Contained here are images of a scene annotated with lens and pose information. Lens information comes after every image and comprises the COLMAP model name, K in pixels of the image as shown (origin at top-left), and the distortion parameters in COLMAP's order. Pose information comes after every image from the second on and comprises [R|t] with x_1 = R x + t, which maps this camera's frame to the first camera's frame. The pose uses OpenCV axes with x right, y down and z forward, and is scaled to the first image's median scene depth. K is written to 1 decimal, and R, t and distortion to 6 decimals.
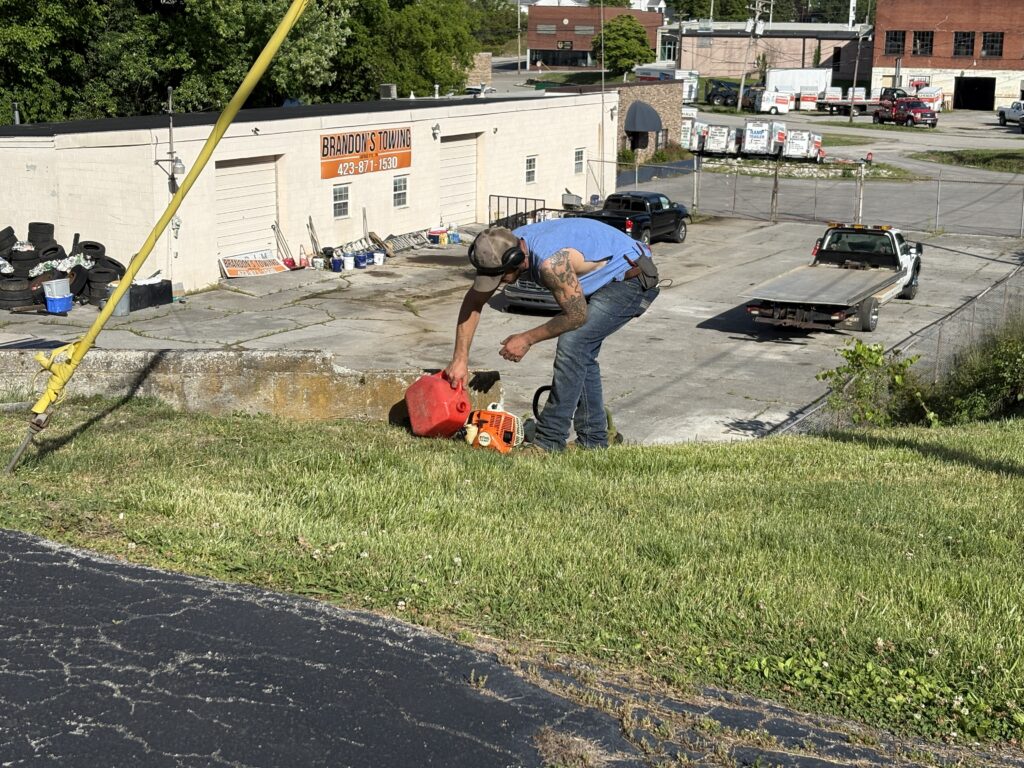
lens RADIAL K [[1554.2, 0, 512.0], [0, 1554.2, 384.0], [0, 0, 1]] dist [0.133040, -0.506295]
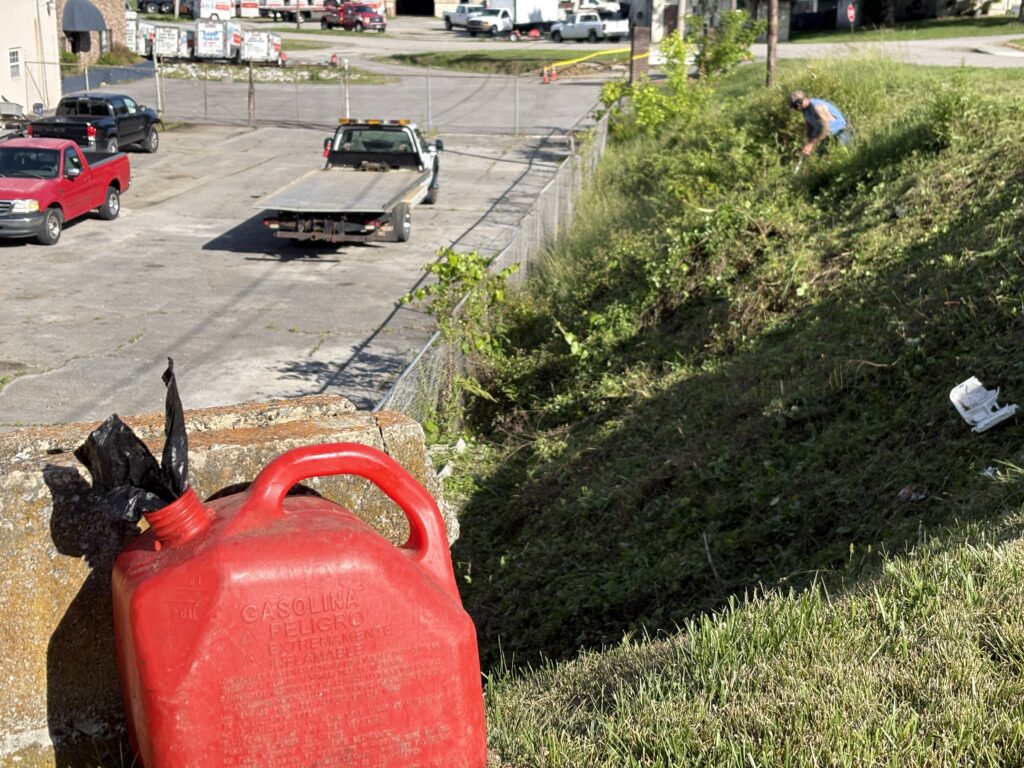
lens RADIAL K [[1554.2, 0, 512.0], [0, 1554.2, 384.0], [0, 0, 1]] dist [0.133040, -0.506295]
pose [[0.936257, -0.091931, 0.339074, -0.008545], [0.075184, 0.995226, 0.062229, -0.002698], [-0.343176, -0.032769, 0.938699, 0.103286]]
